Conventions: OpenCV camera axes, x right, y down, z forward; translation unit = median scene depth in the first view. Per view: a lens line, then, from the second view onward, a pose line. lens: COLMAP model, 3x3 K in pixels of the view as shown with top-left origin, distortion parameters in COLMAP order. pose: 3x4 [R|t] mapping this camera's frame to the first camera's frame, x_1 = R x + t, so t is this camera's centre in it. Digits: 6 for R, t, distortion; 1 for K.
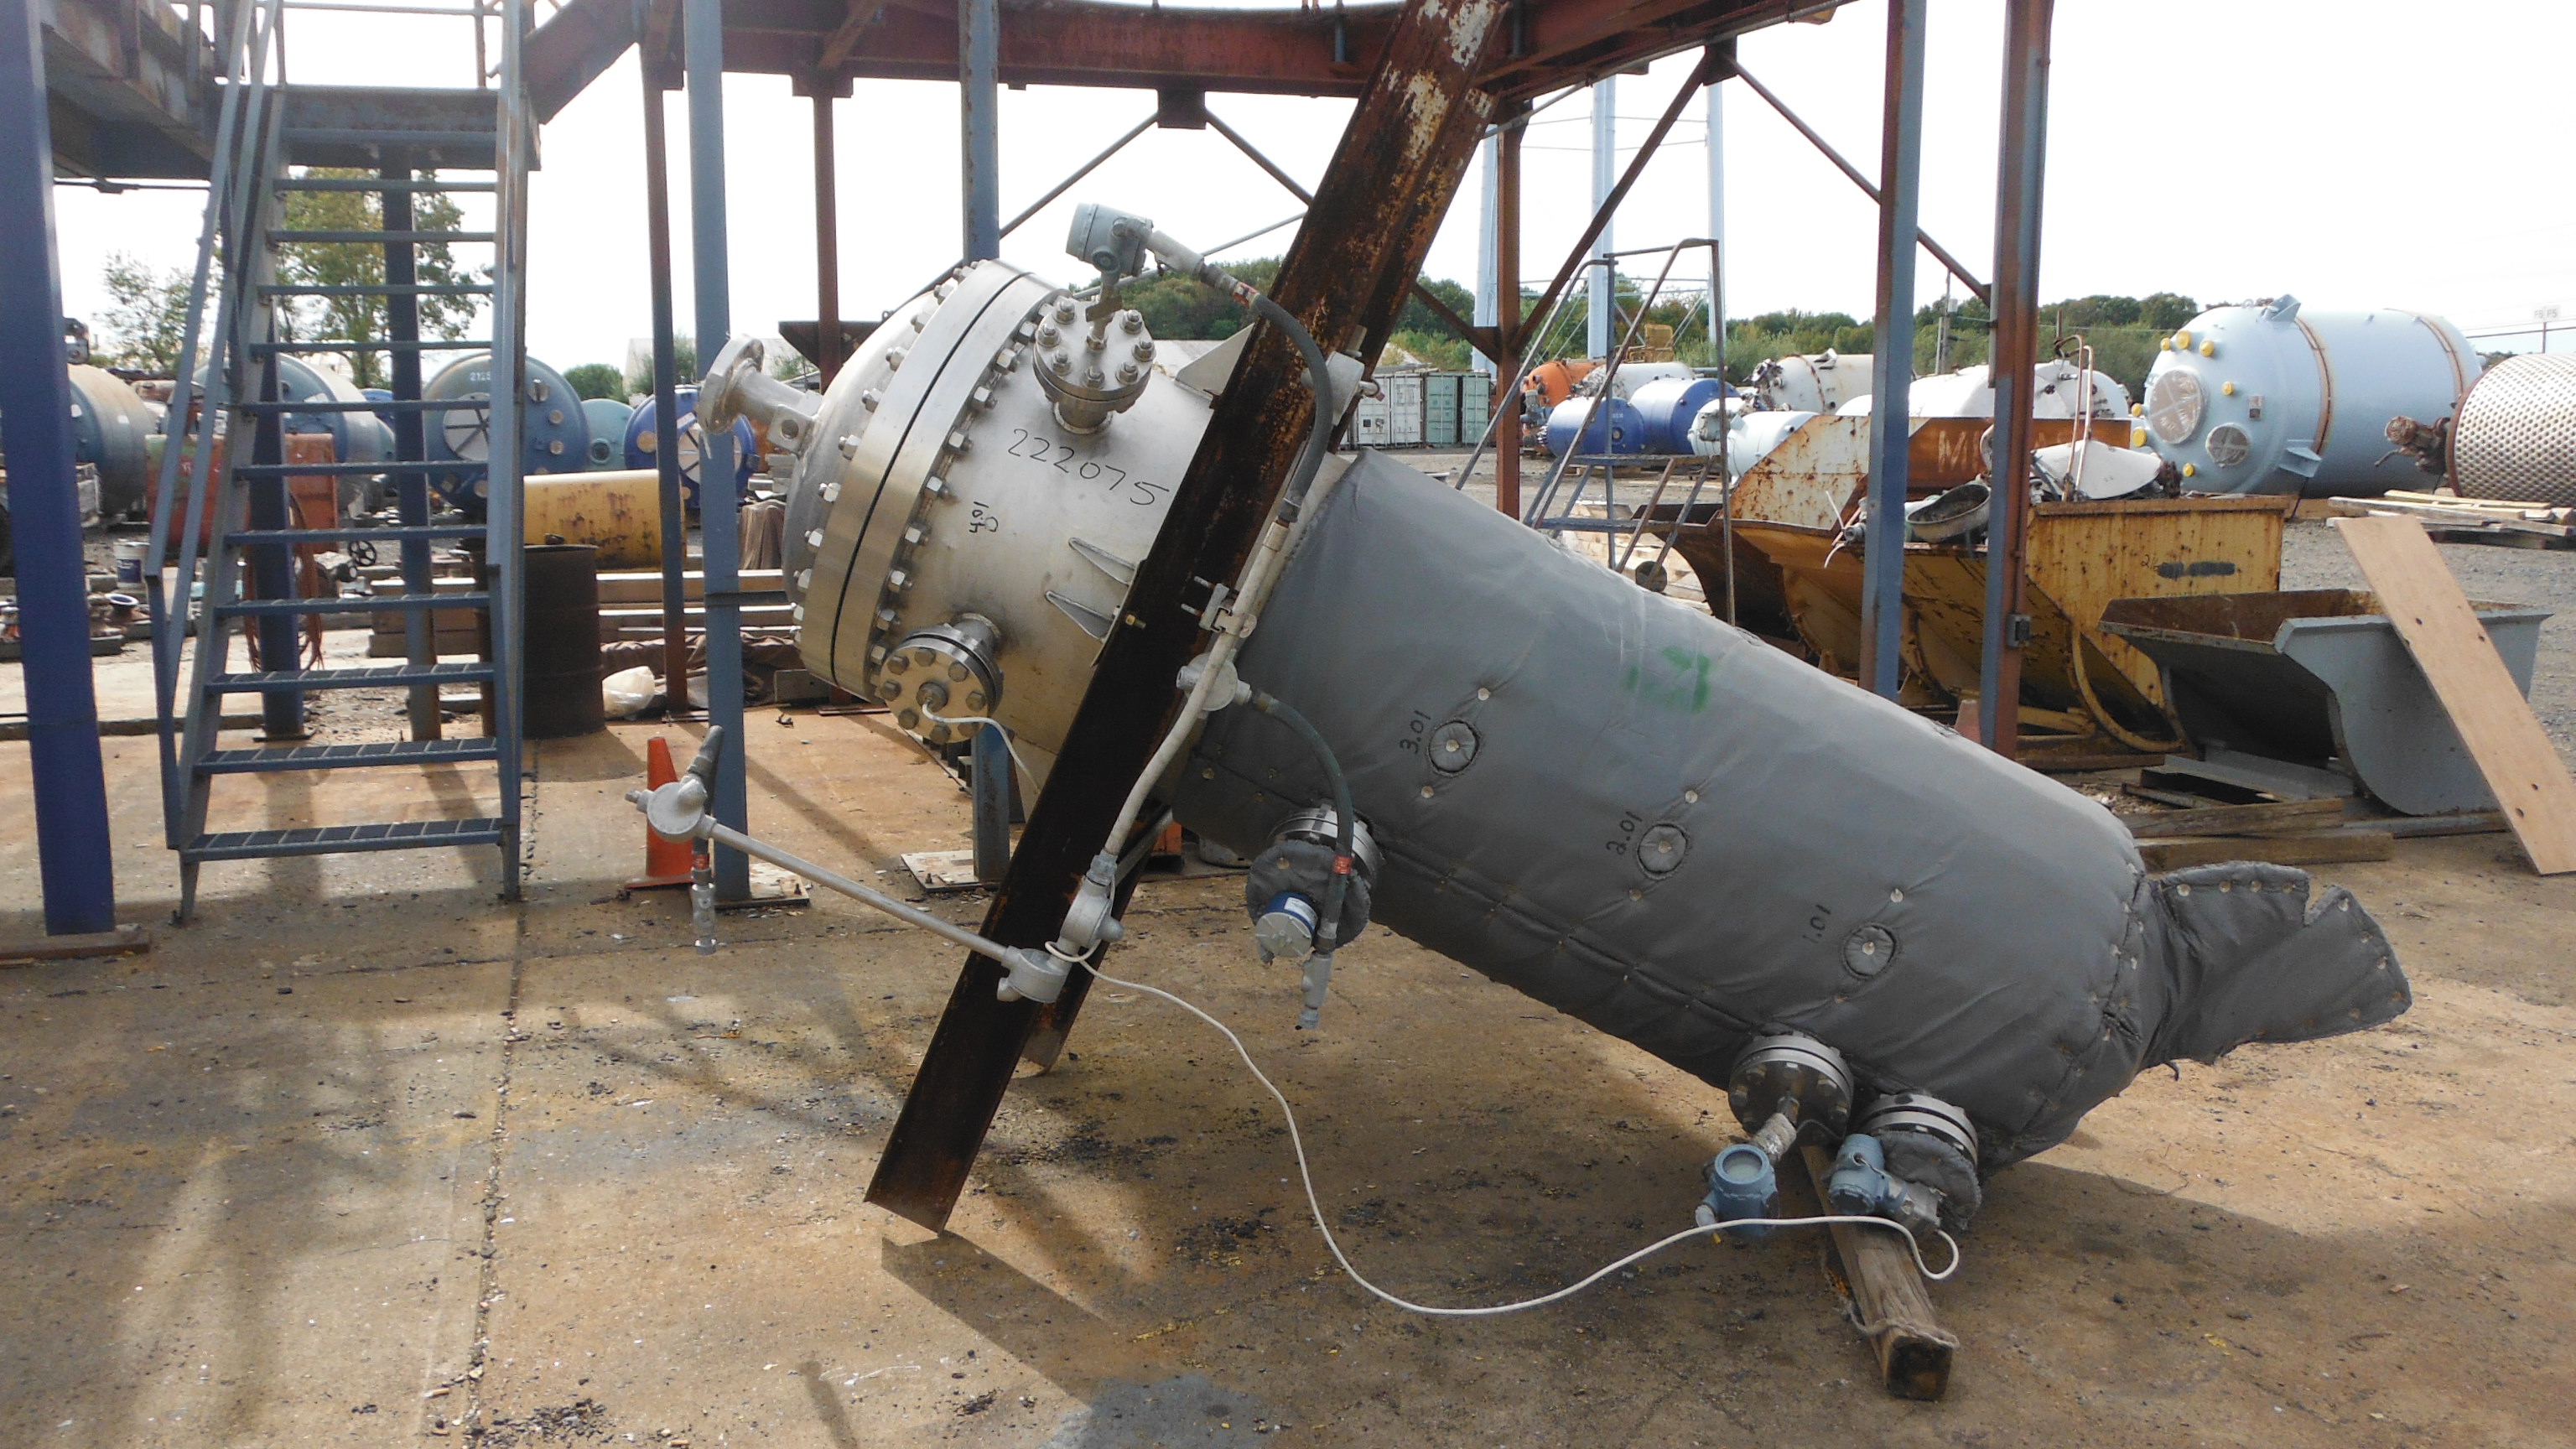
lens RADIAL K [[2140.0, 0, 1288.0], [0, 2140.0, 724.5], [0, 0, 1]] dist [-0.019063, 0.001665]
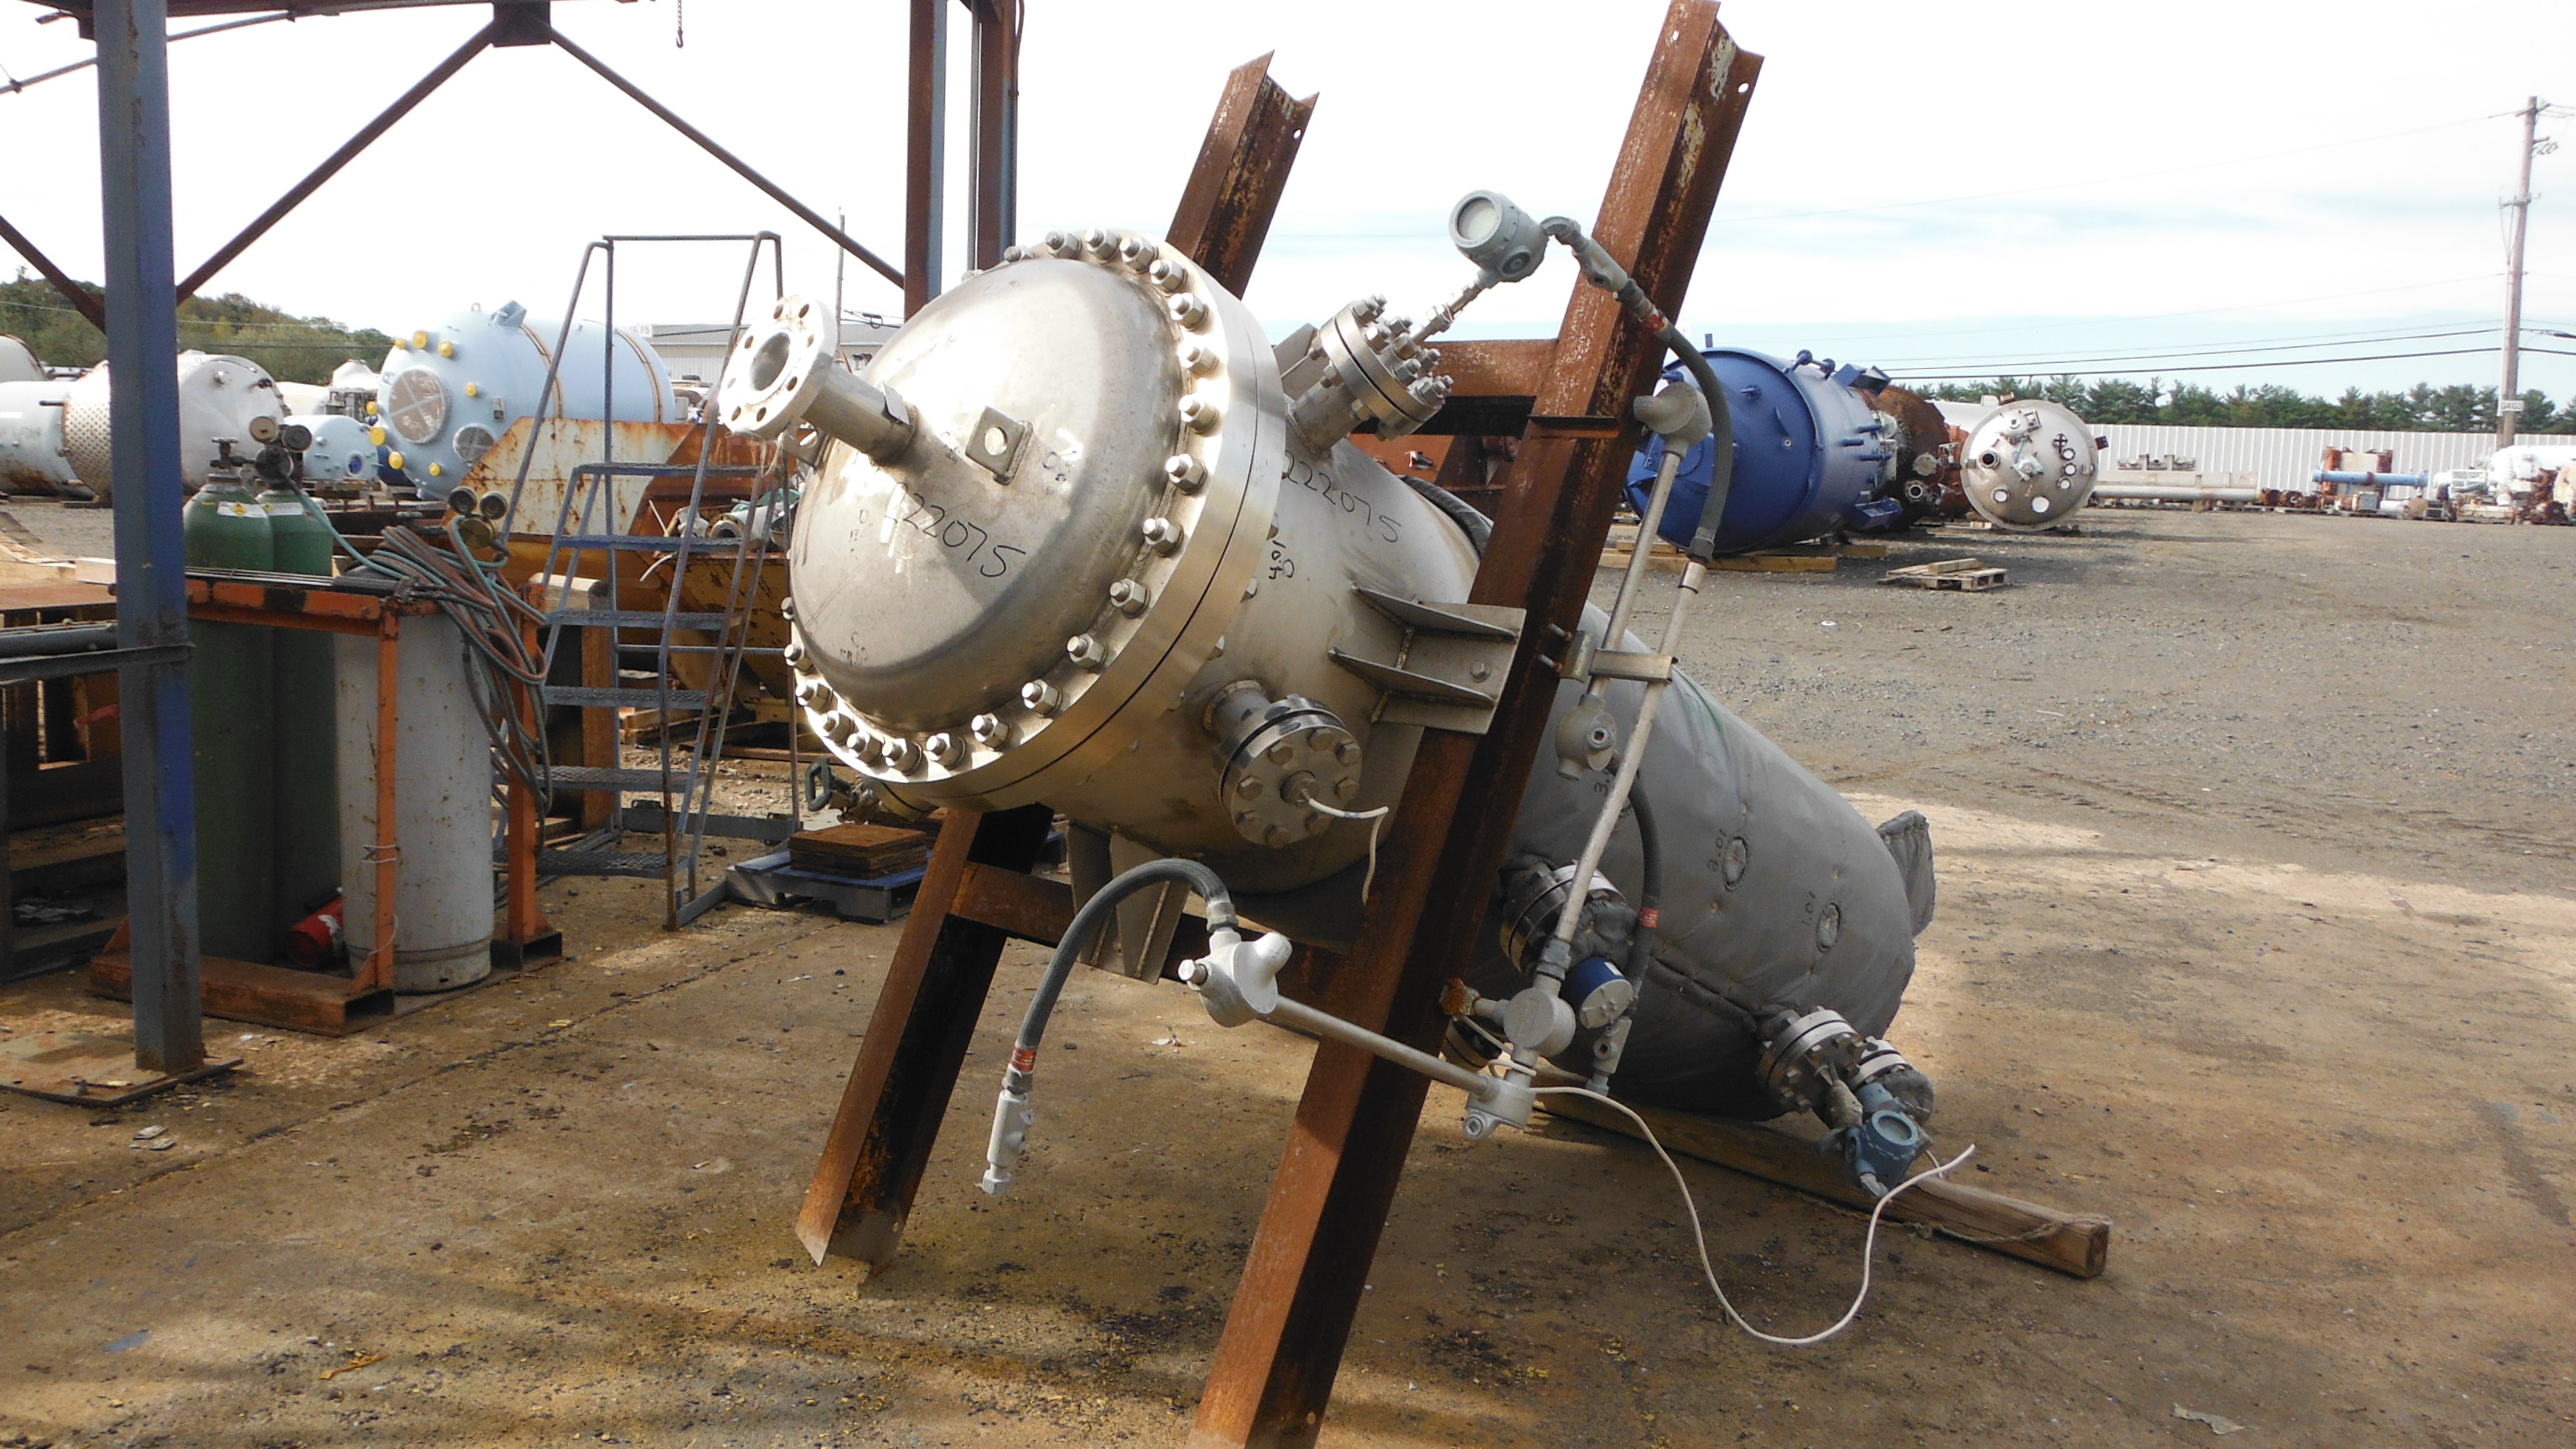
lens RADIAL K [[2106.2, 0, 1288.0], [0, 2106.2, 724.5], [0, 0, 1]] dist [-0.006131, 0.004580]
pose [[0.641642, -0.086572, 0.762103, -0.571384], [0.084038, 0.995563, 0.042337, -0.052637], [-0.762387, 0.036881, 0.646070, 0.375745]]
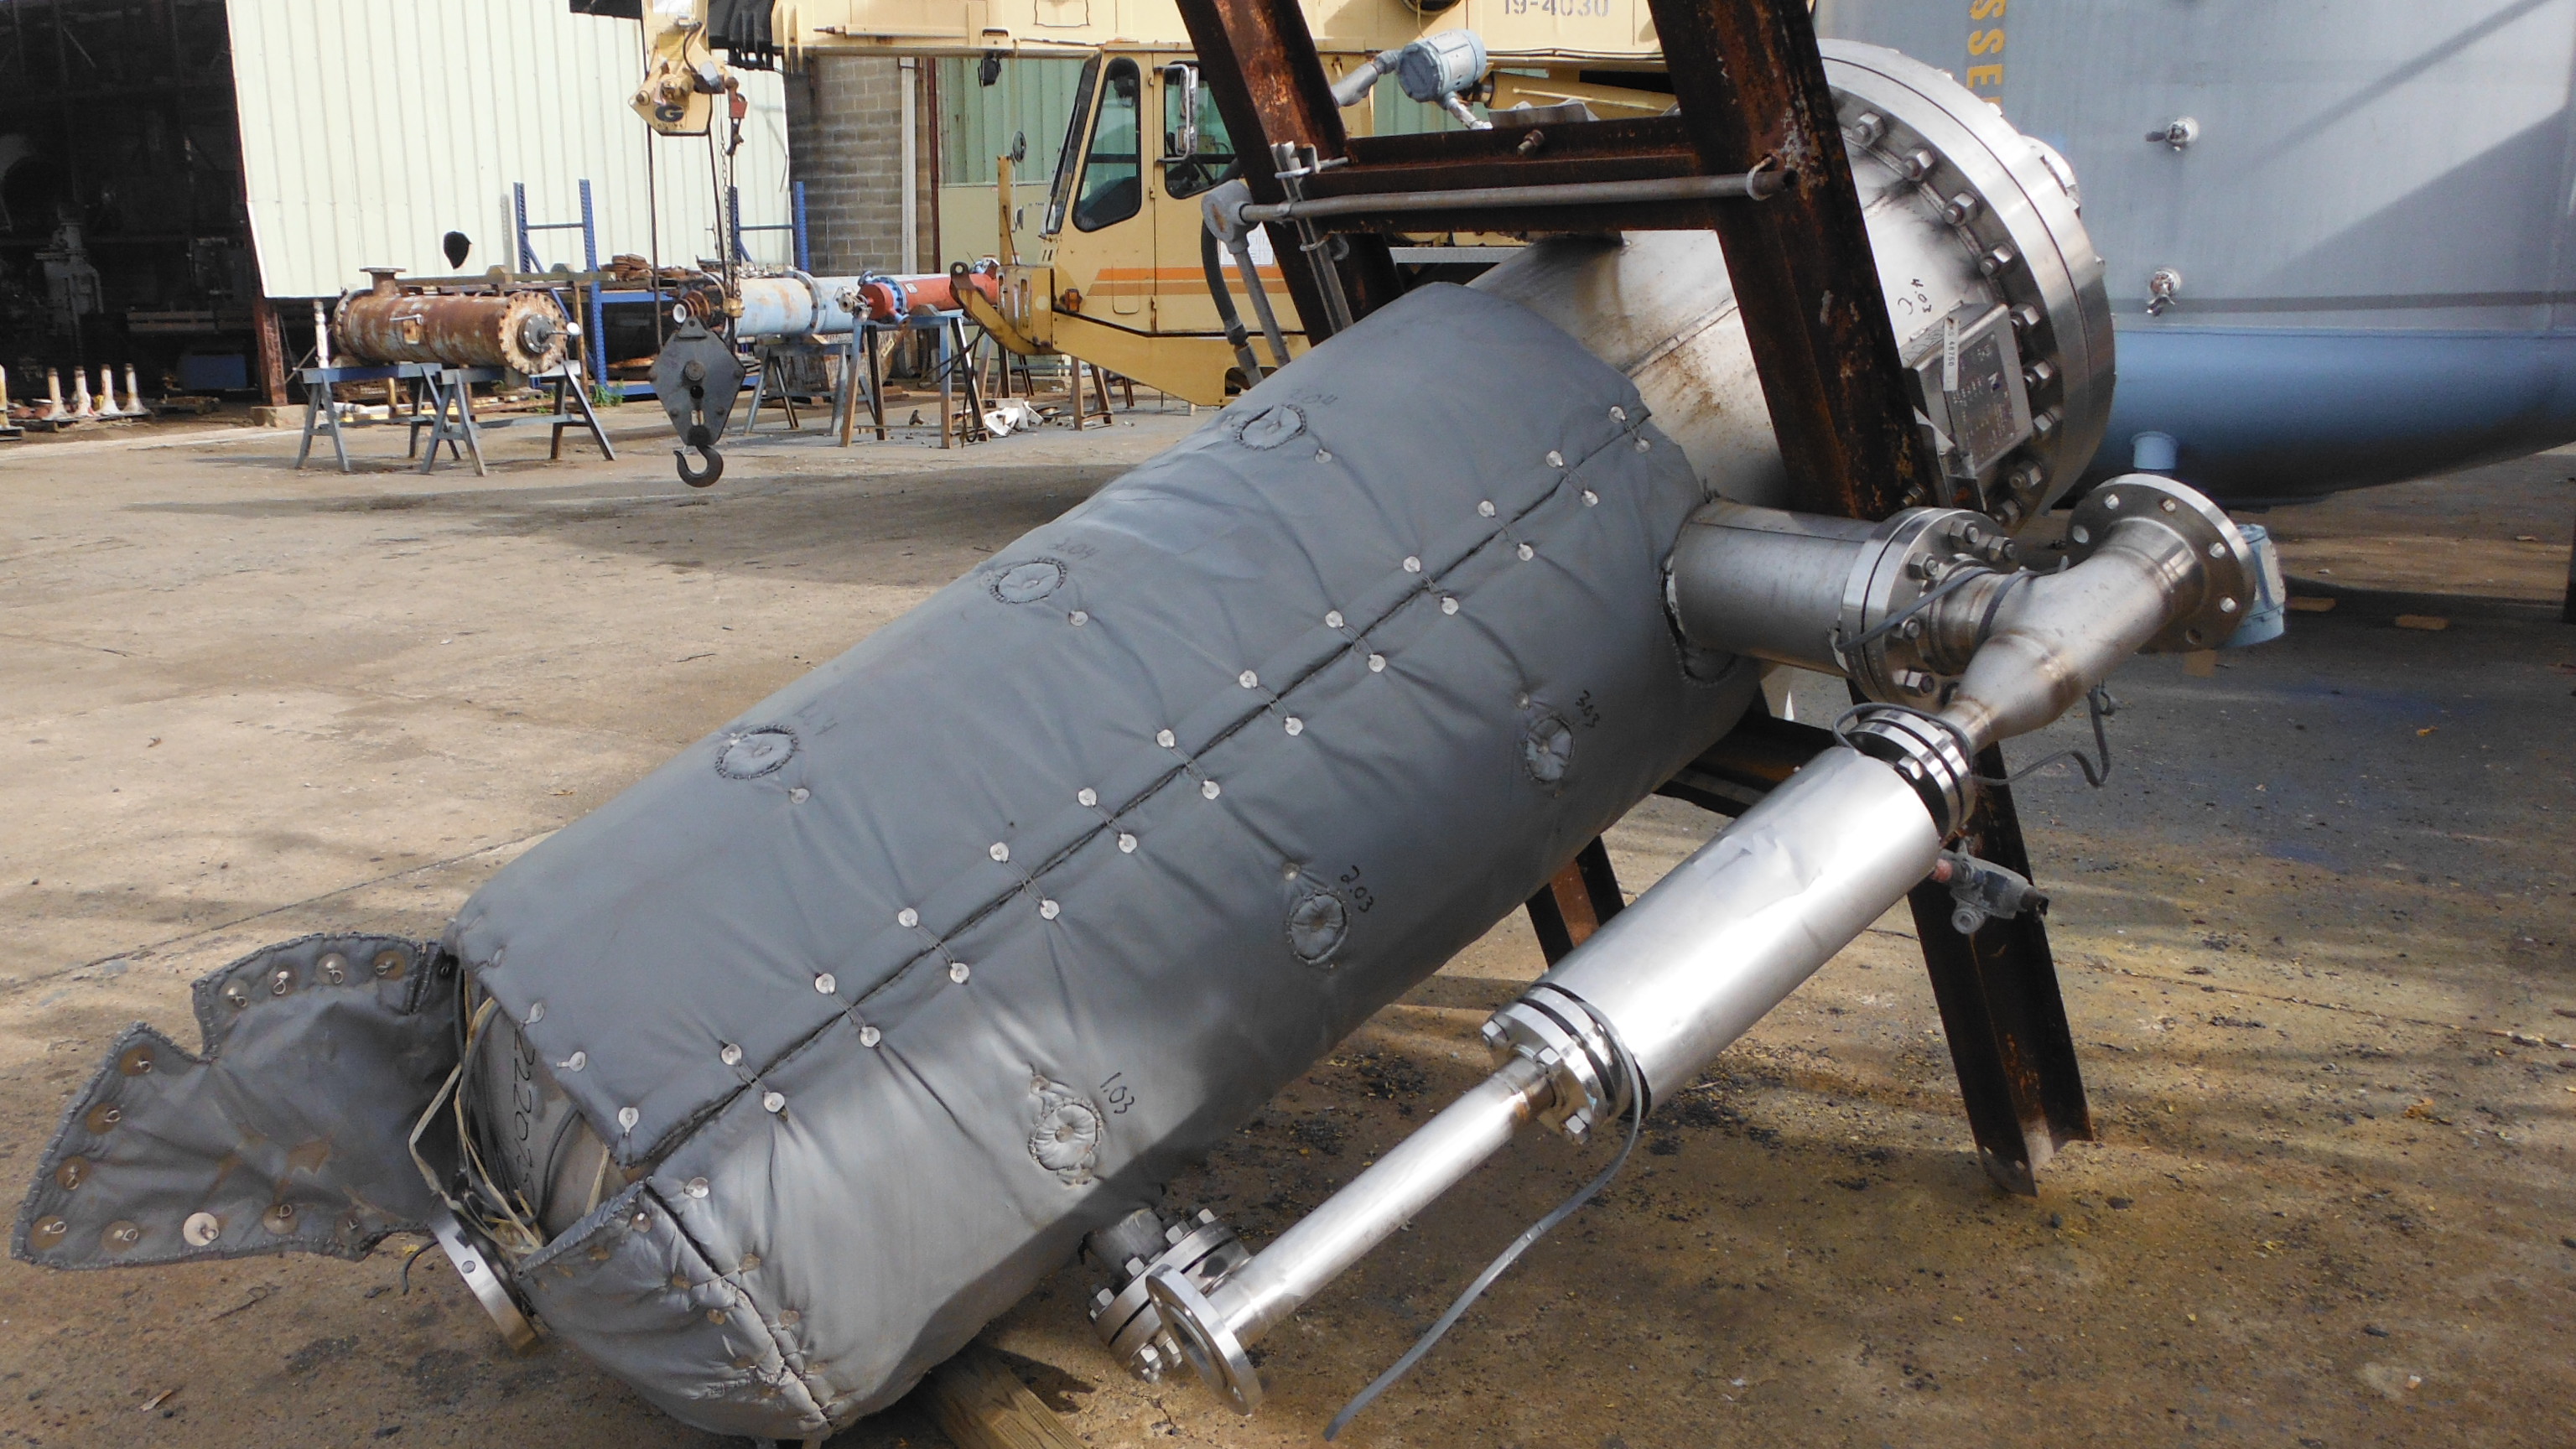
lens RADIAL K [[2140.0, 0, 1288.0], [0, 2140.0, 724.5], [0, 0, 1]] dist [-0.019063, 0.001665]
pose [[-0.780697, 0.139246, -0.609199, 0.455962], [-0.083432, 0.942905, 0.322442, -0.177260], [0.619315, 0.302557, -0.724505, 1.282241]]
